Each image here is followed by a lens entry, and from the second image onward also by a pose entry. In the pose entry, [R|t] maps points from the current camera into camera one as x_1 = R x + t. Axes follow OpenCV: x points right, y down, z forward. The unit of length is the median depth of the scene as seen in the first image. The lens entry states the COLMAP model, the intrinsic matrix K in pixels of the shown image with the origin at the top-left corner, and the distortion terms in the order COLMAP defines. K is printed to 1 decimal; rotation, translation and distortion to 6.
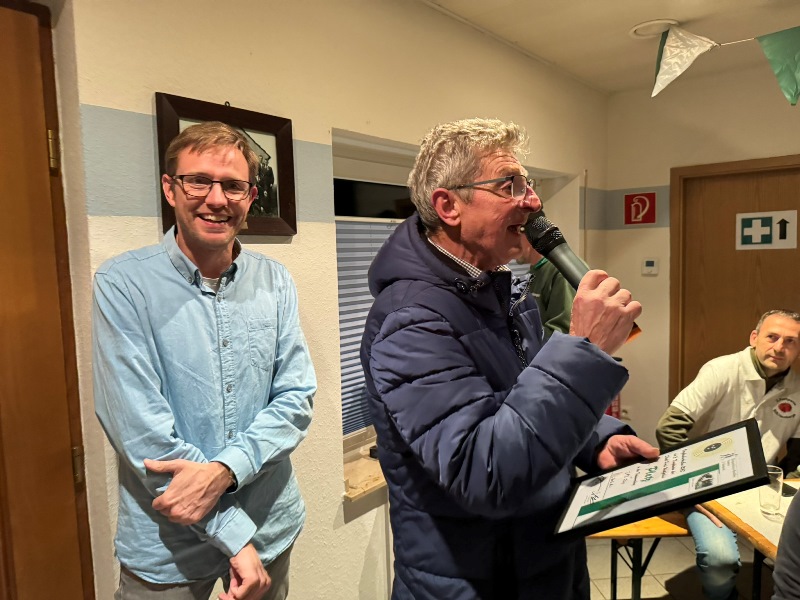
lens RADIAL K [[576.3, 0, 401.0], [0, 576.3, 303.6], [0, 0, 1]] dist [0.046043, -0.059125]
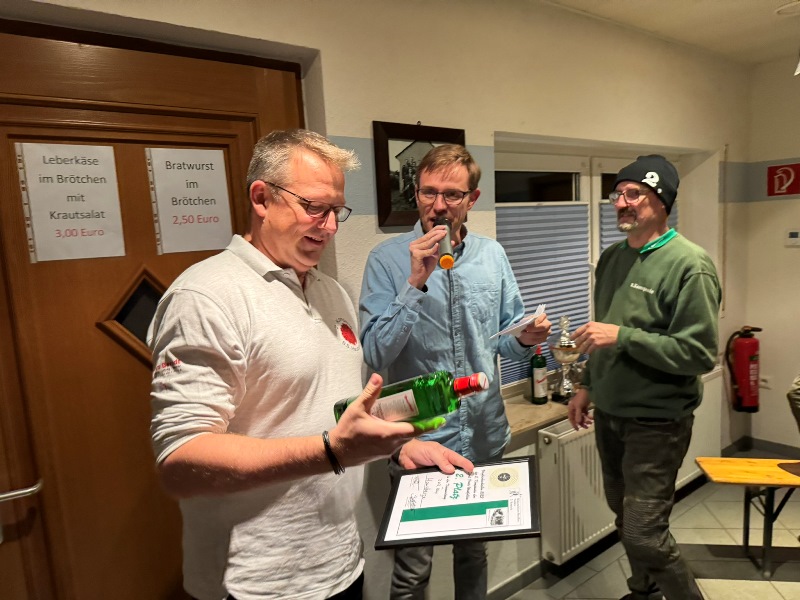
lens RADIAL K [[576.3, 0, 395.5], [0, 576.3, 302.1], [0, 0, 1]] dist [0.046043, -0.059125]
pose [[0.978362, 0.001193, -0.206898, -0.062295], [0.007524, 0.999117, 0.041341, 0.001010], [0.206764, -0.042003, 0.977489, -0.215587]]
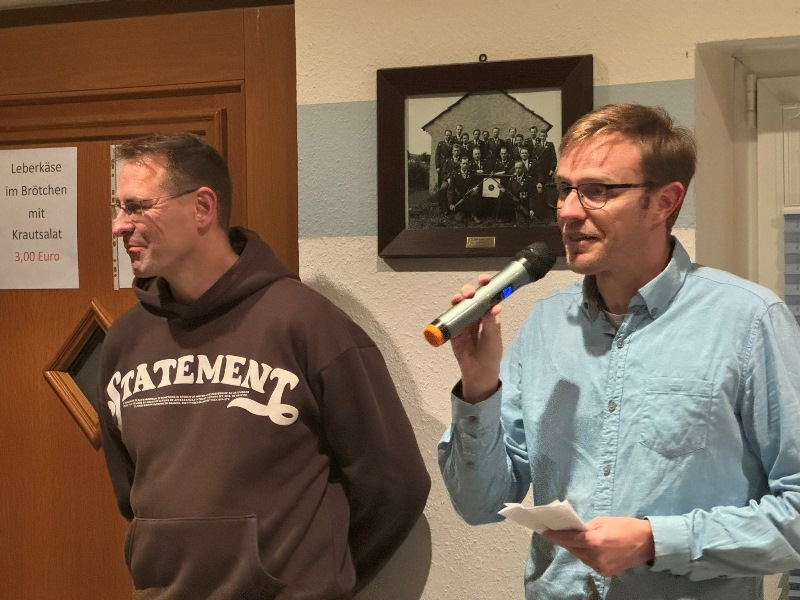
lens RADIAL K [[1817.2, 0, 401.4], [0, 1817.2, 297.3], [0, 0, 1]] dist [0.135108, 0.000000]
pose [[0.236323, 0.031016, -0.971179, 1.249678], [-0.081132, 0.996630, 0.012086, -0.068958], [0.968282, 0.075937, 0.238043, 0.331847]]
